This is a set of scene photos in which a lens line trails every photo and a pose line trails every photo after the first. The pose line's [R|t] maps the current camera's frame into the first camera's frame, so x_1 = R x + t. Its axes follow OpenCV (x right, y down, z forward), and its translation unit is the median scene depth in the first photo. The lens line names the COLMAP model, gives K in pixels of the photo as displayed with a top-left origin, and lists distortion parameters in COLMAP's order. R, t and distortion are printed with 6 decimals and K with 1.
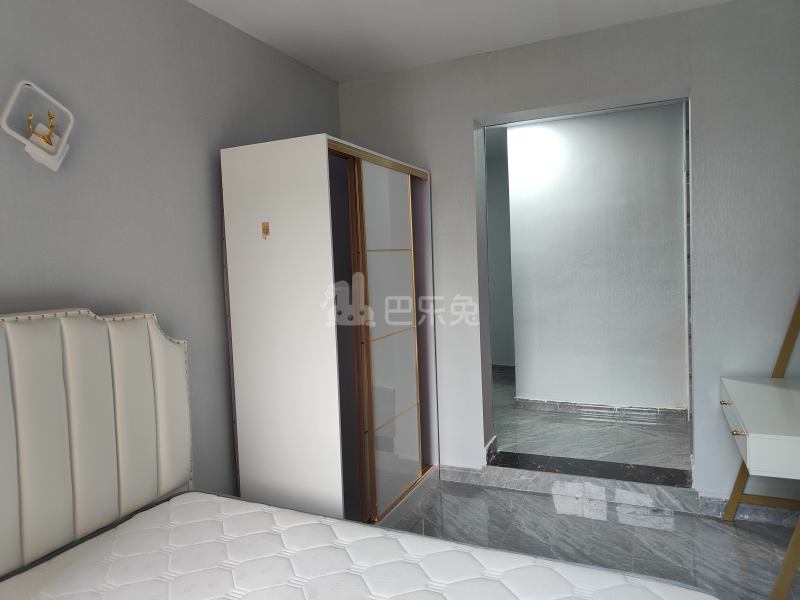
lens RADIAL K [[564.2, 0, 395.6], [0, 564.2, 301.9], [0, 0, 1]] dist [0.013438, 0.009704]
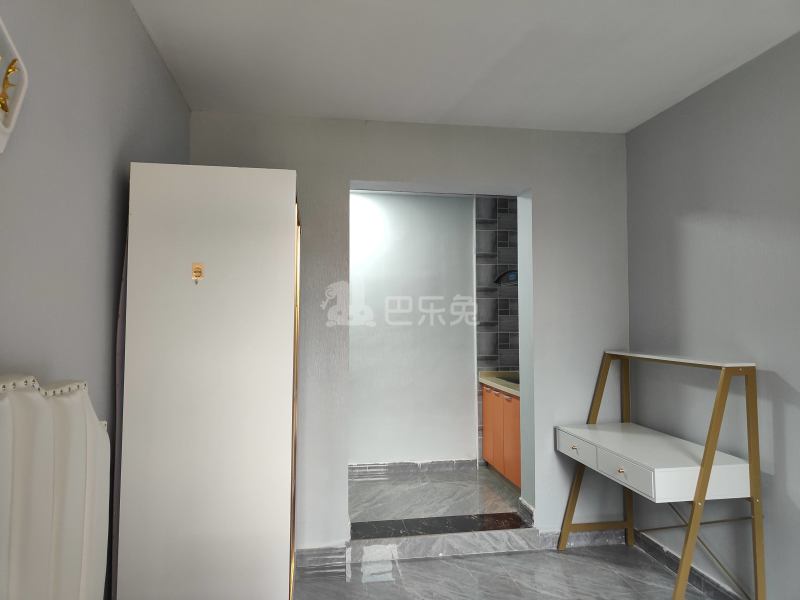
lens RADIAL K [[564.2, 0, 399.2], [0, 564.2, 297.4], [0, 0, 1]] dist [0.013438, 0.009704]
pose [[0.823861, 0.063964, 0.563171, -0.366632], [0.004466, 0.992848, -0.119300, 0.001978], [-0.566775, 0.100802, 0.817683, 0.166041]]
